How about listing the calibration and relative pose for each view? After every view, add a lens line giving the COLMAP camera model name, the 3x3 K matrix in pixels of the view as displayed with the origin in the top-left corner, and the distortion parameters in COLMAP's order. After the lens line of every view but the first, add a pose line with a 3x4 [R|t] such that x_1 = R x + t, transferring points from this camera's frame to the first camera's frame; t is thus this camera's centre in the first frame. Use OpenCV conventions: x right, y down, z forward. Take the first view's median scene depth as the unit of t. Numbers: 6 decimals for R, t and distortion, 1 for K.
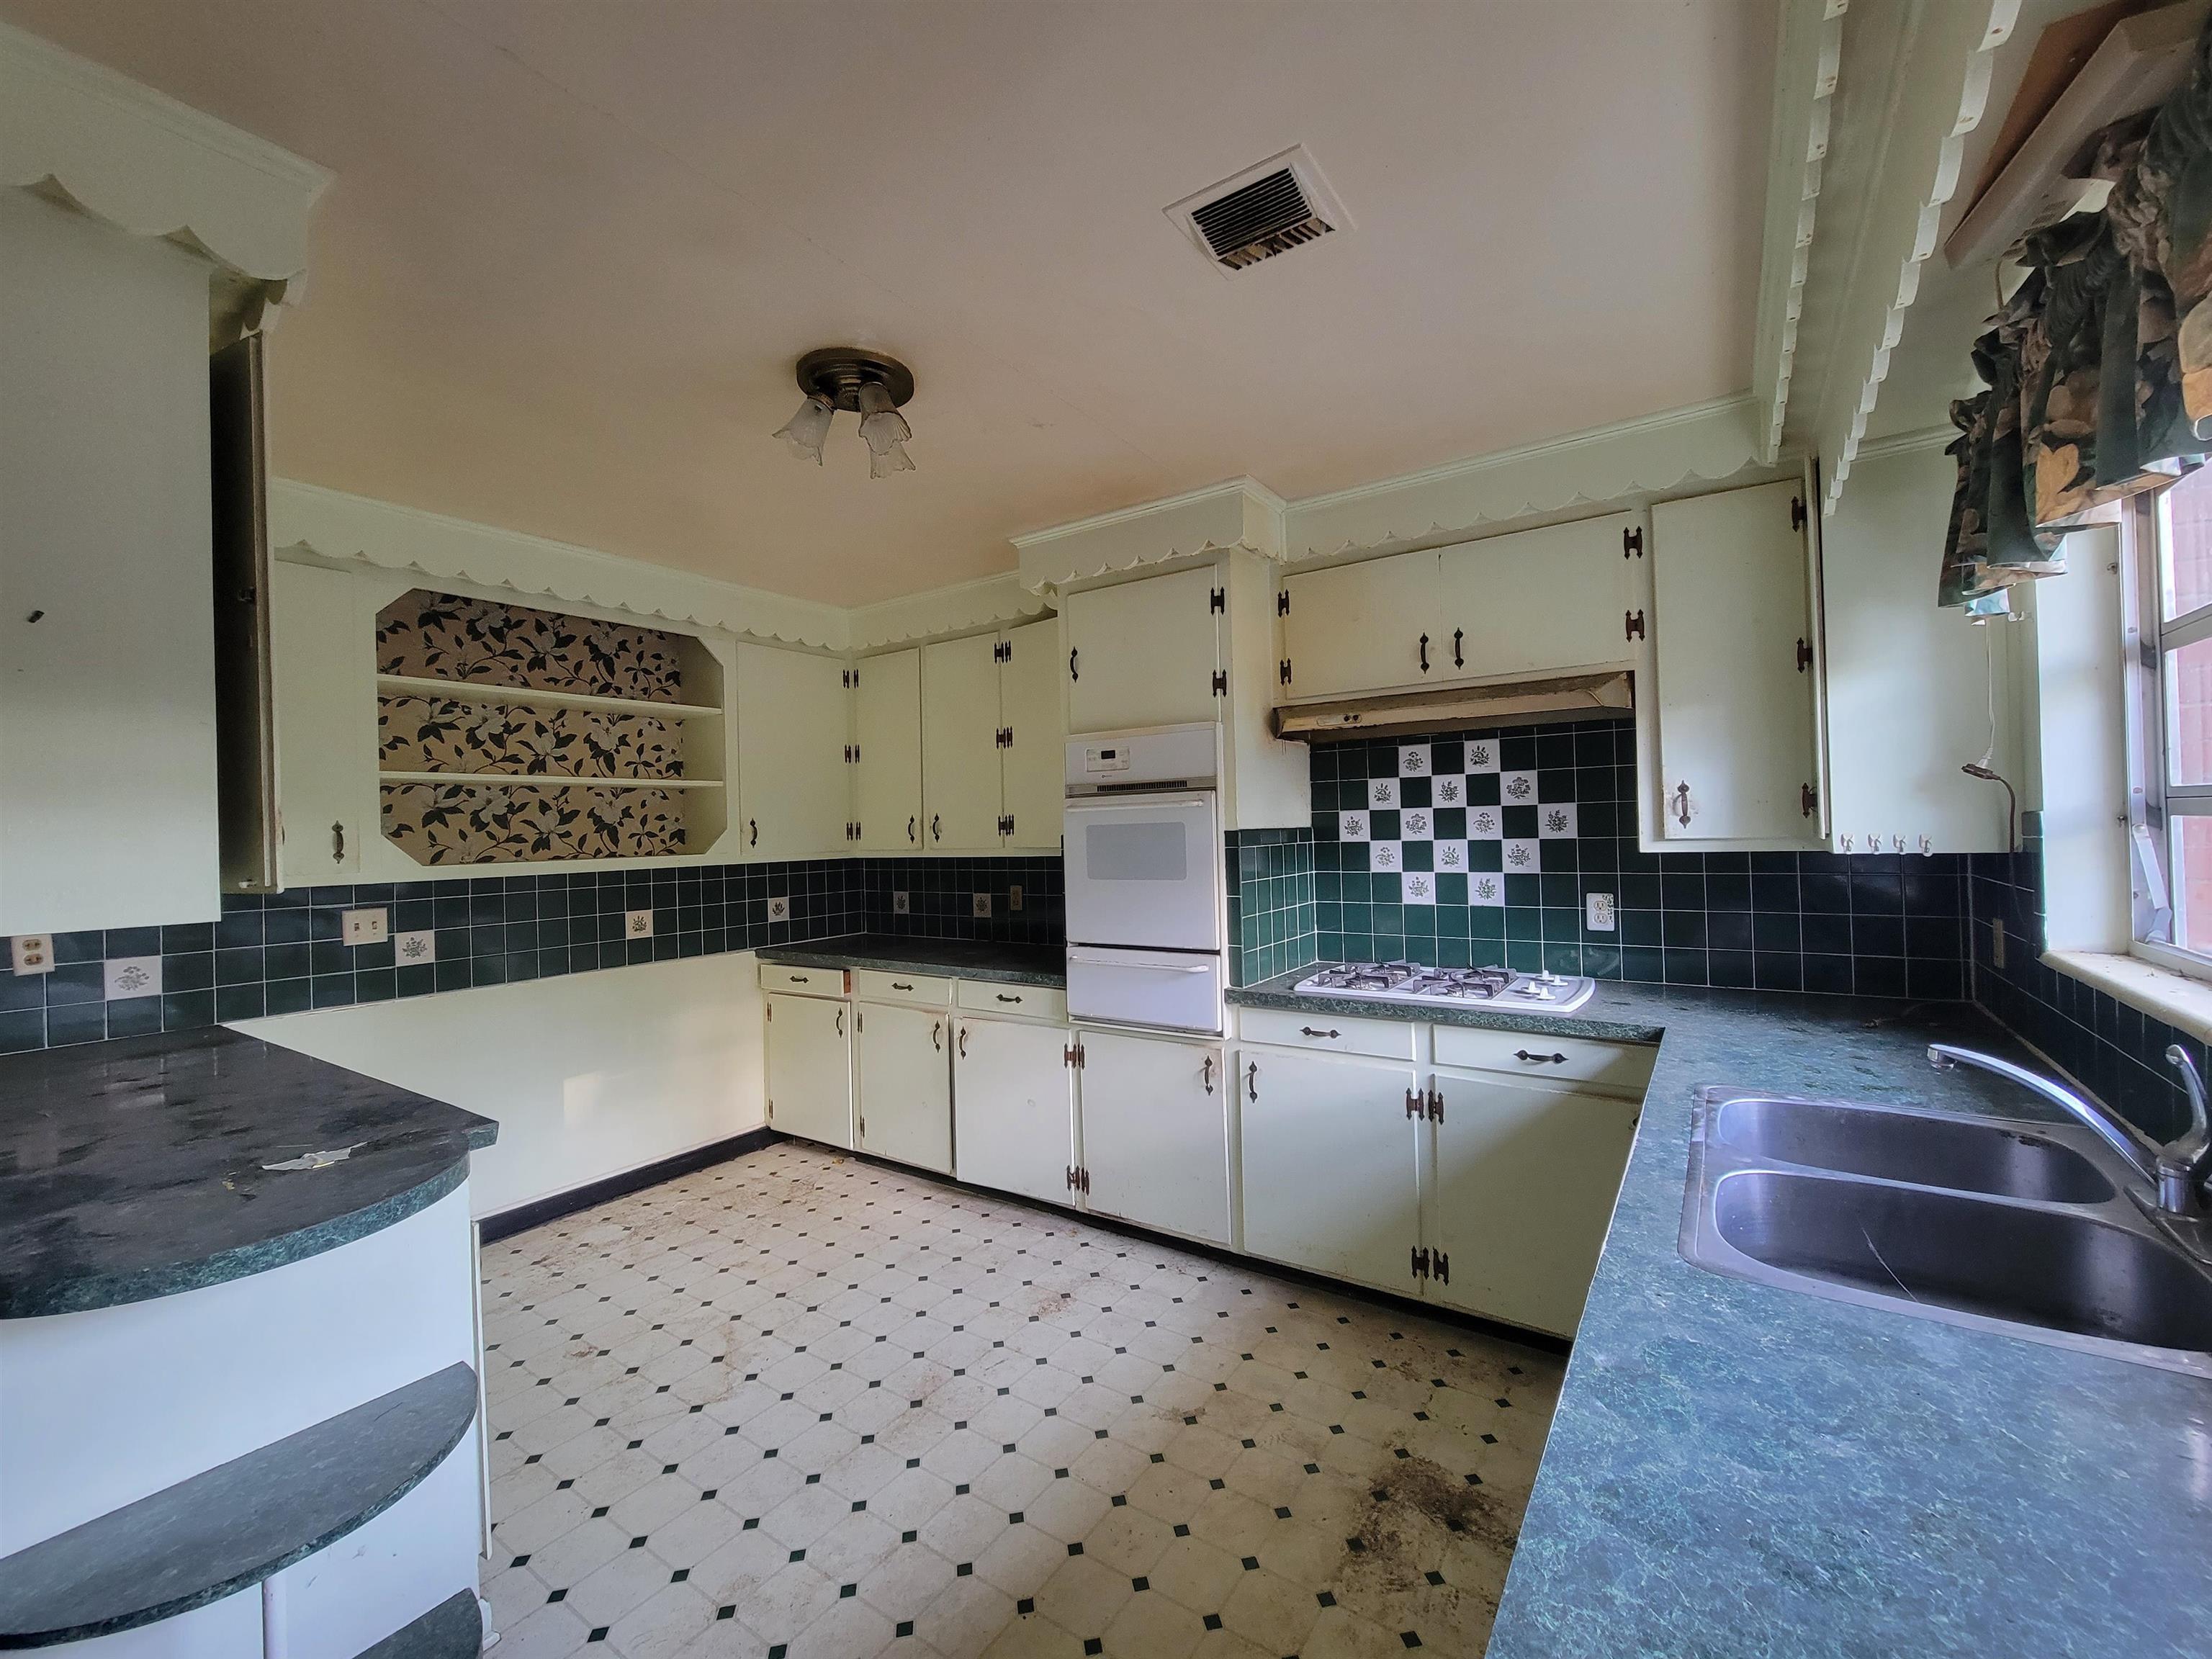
lens RADIAL K [[905.7, 0, 1103.4], [0, 905.7, 816.8], [0, 0, 1]] dist [0.002972, -0.002411]
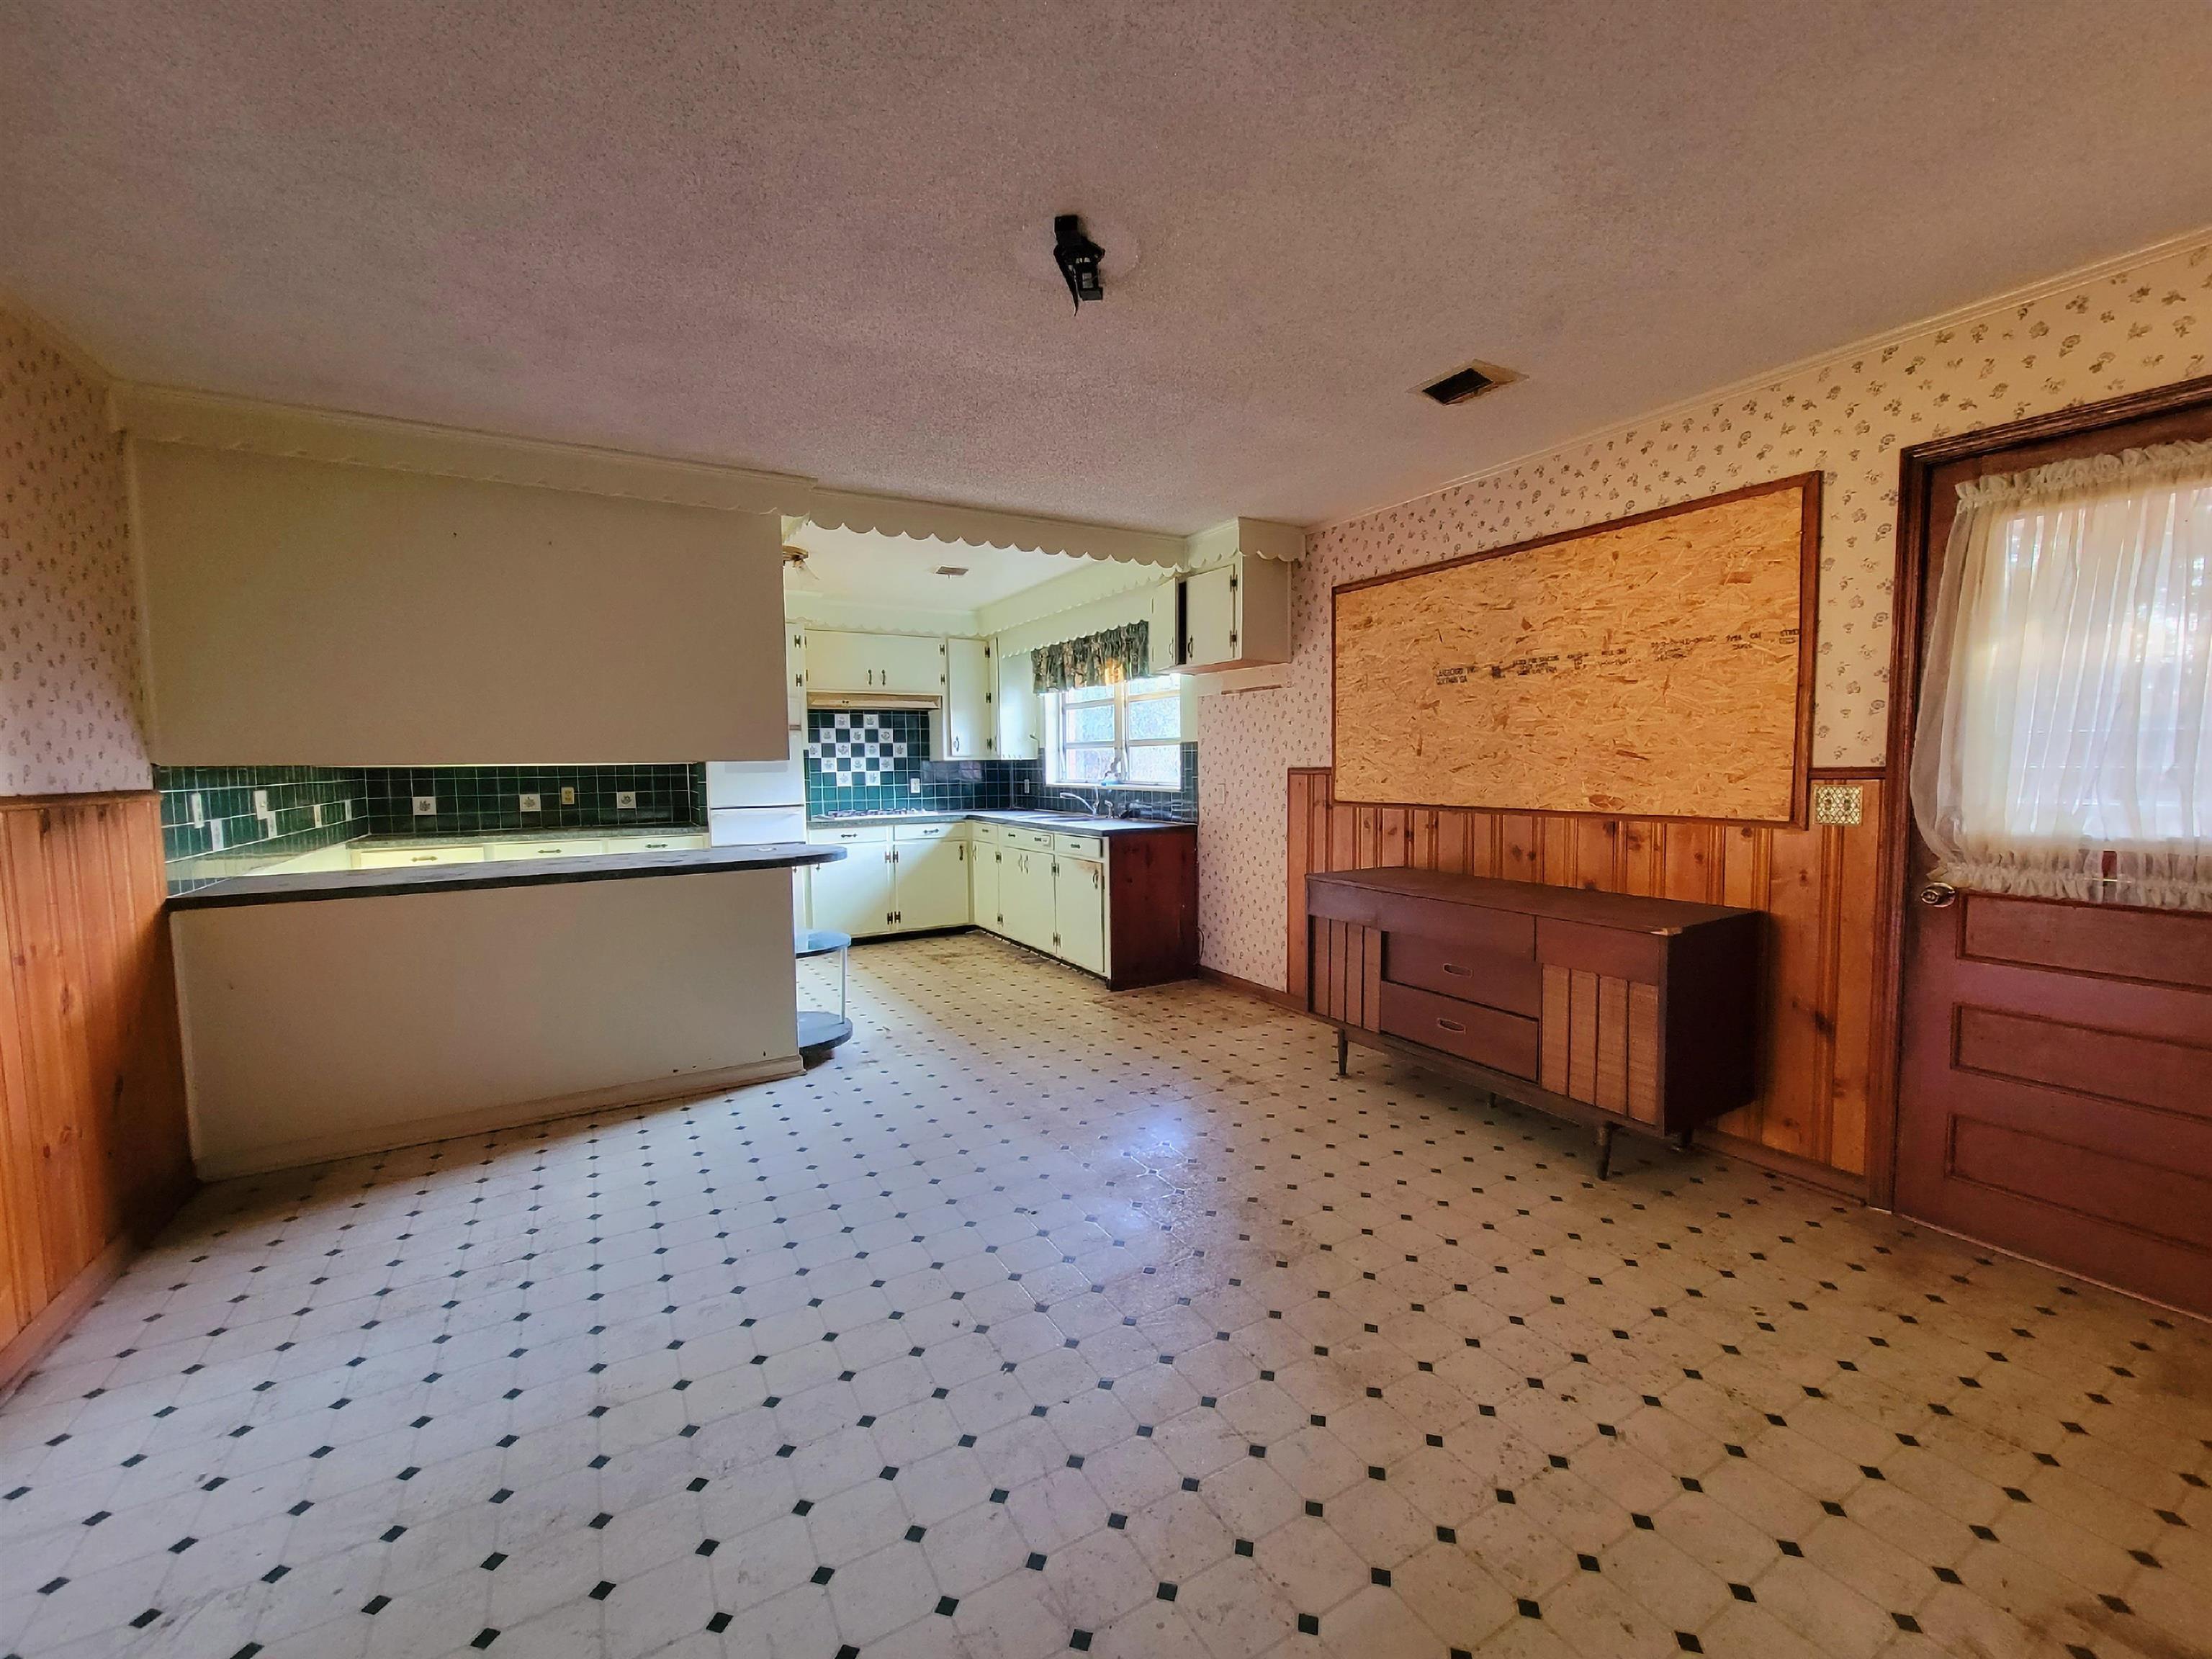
lens RADIAL K [[905.7, 0, 1111.8], [0, 905.7, 824.9], [0, 0, 1]] dist [0.002972, -0.002411]
pose [[0.425511, -0.042414, 0.903959, -1.512684], [-0.011659, 0.998561, 0.052340, 0.073442], [-0.904878, -0.032810, 0.424404, -0.587186]]
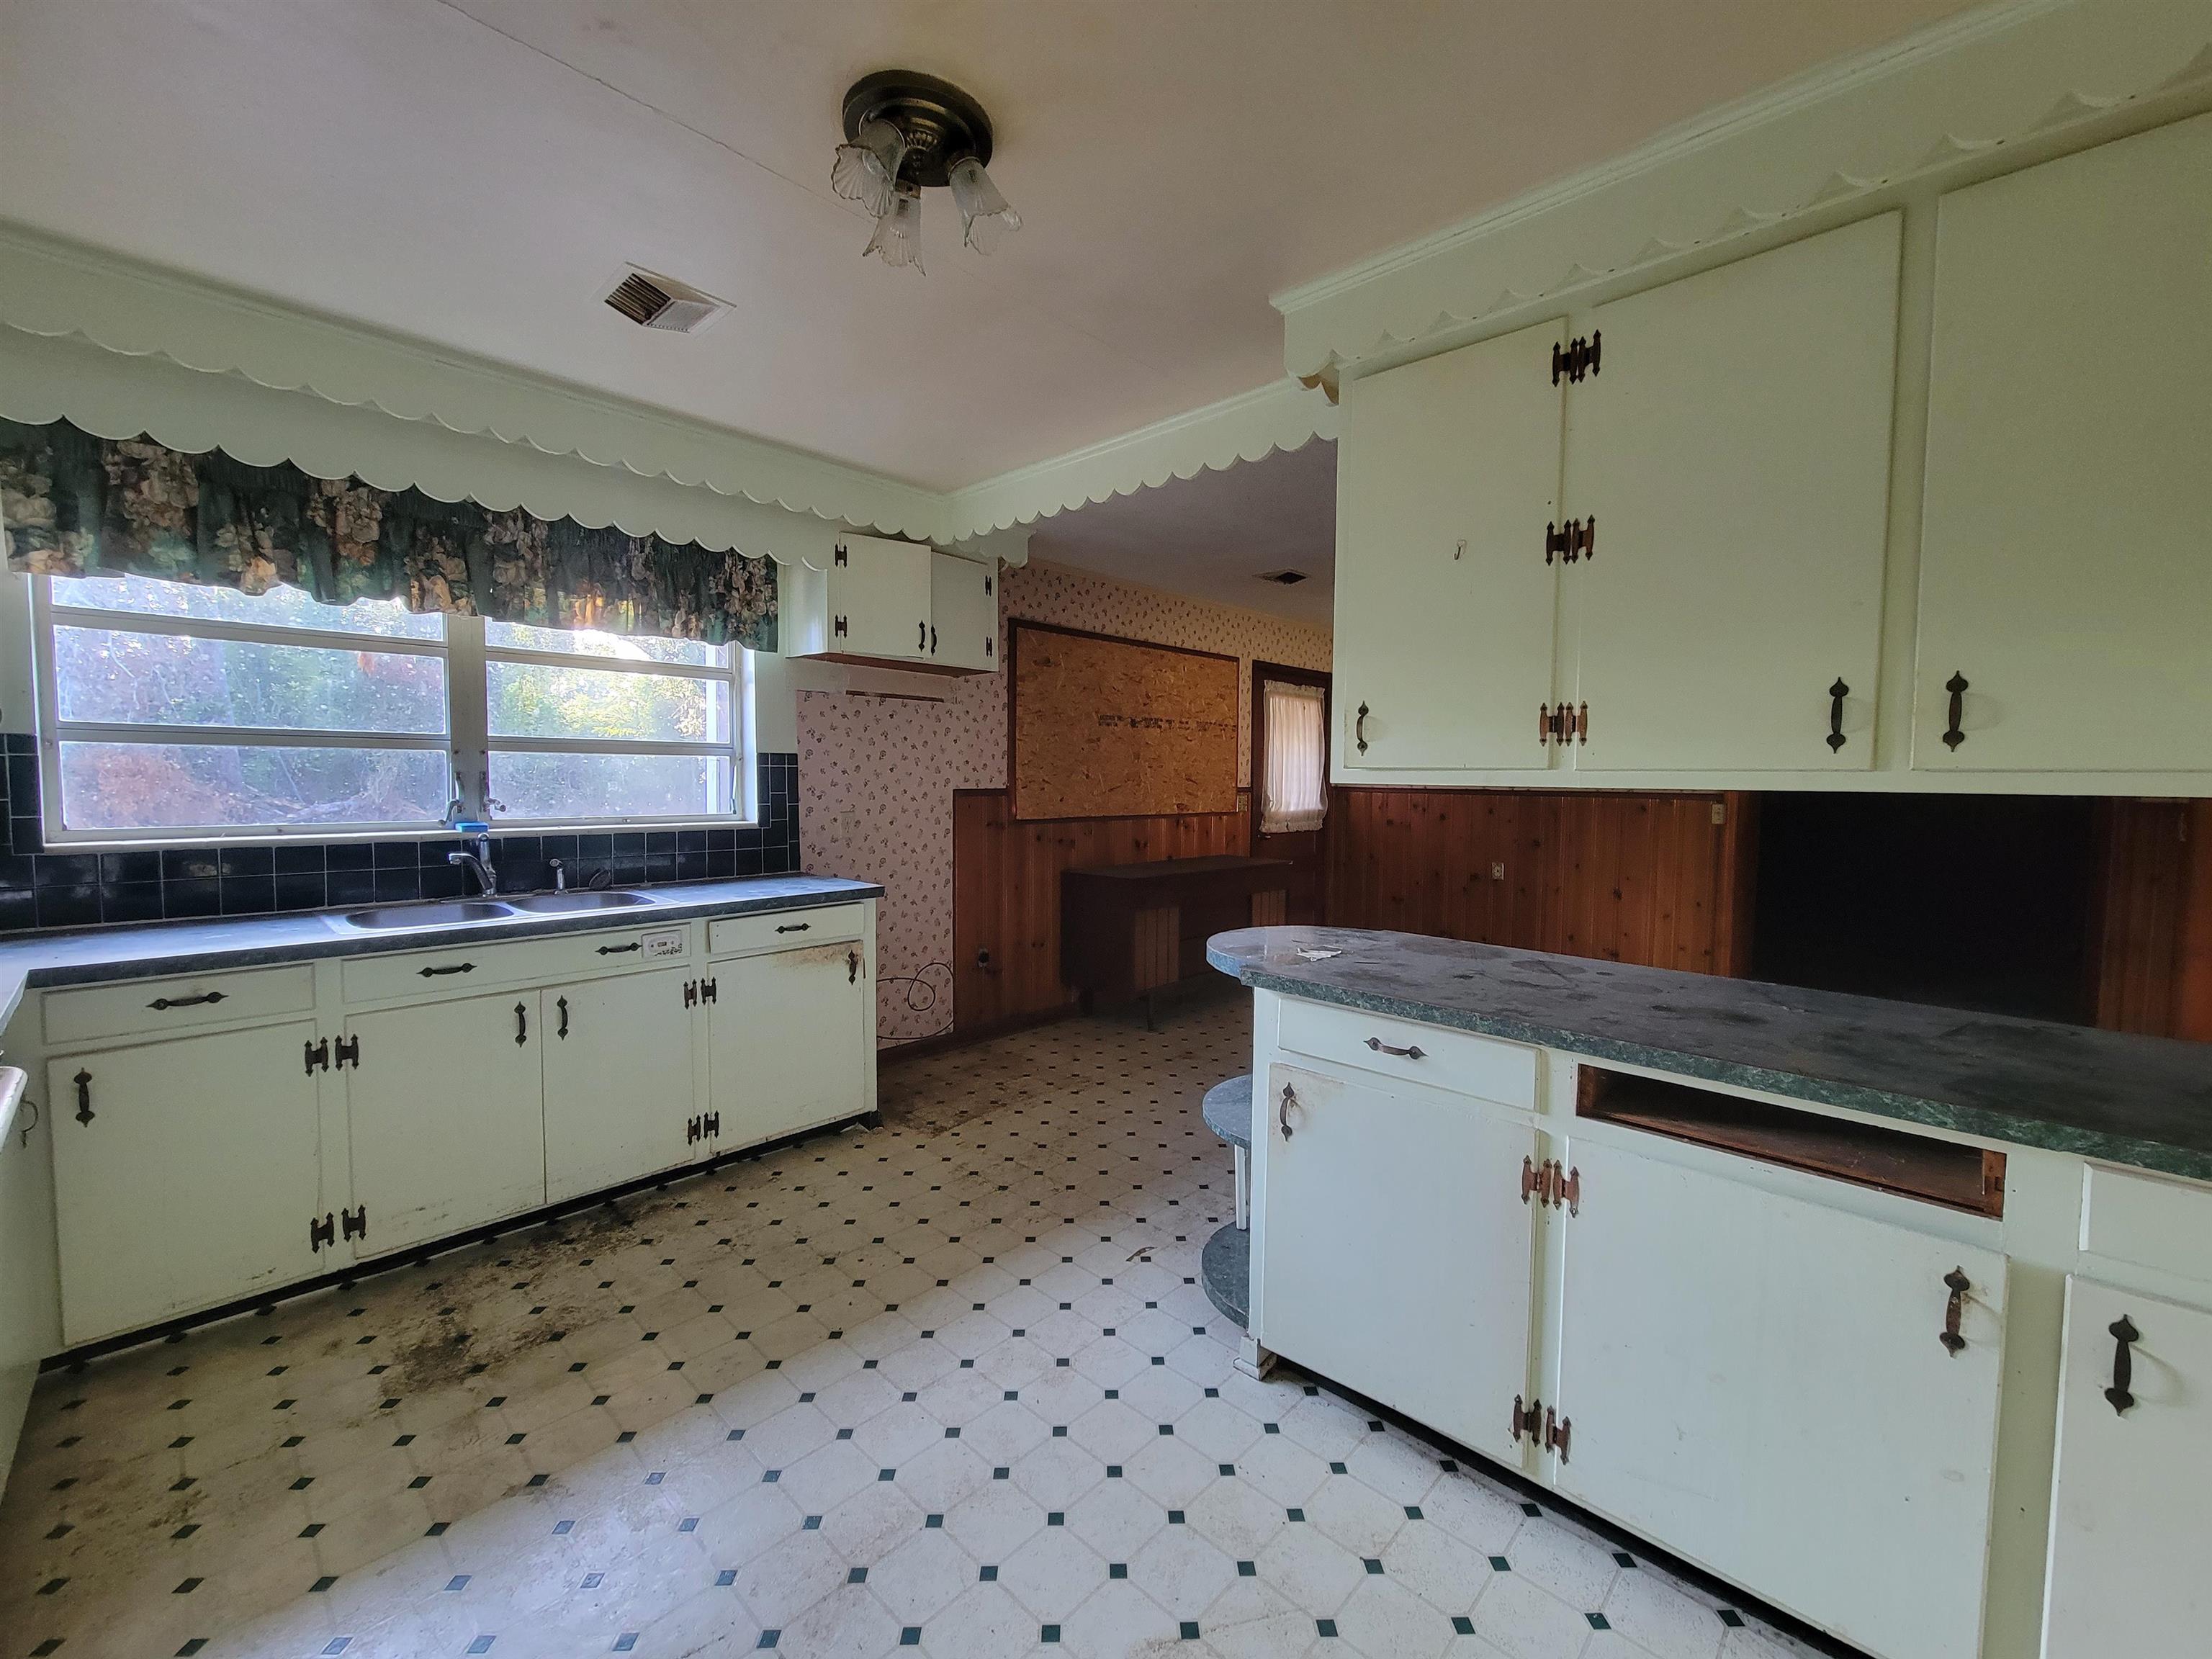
lens RADIAL K [[905.7, 0, 1113.2], [0, 905.7, 826.9], [0, 0, 1]] dist [0.002972, -0.002411]
pose [[-0.989197, 0.008371, 0.146351, -0.391822], [0.014484, 0.999064, 0.040757, 0.057006], [-0.145873, 0.042436, -0.988393, 1.274249]]
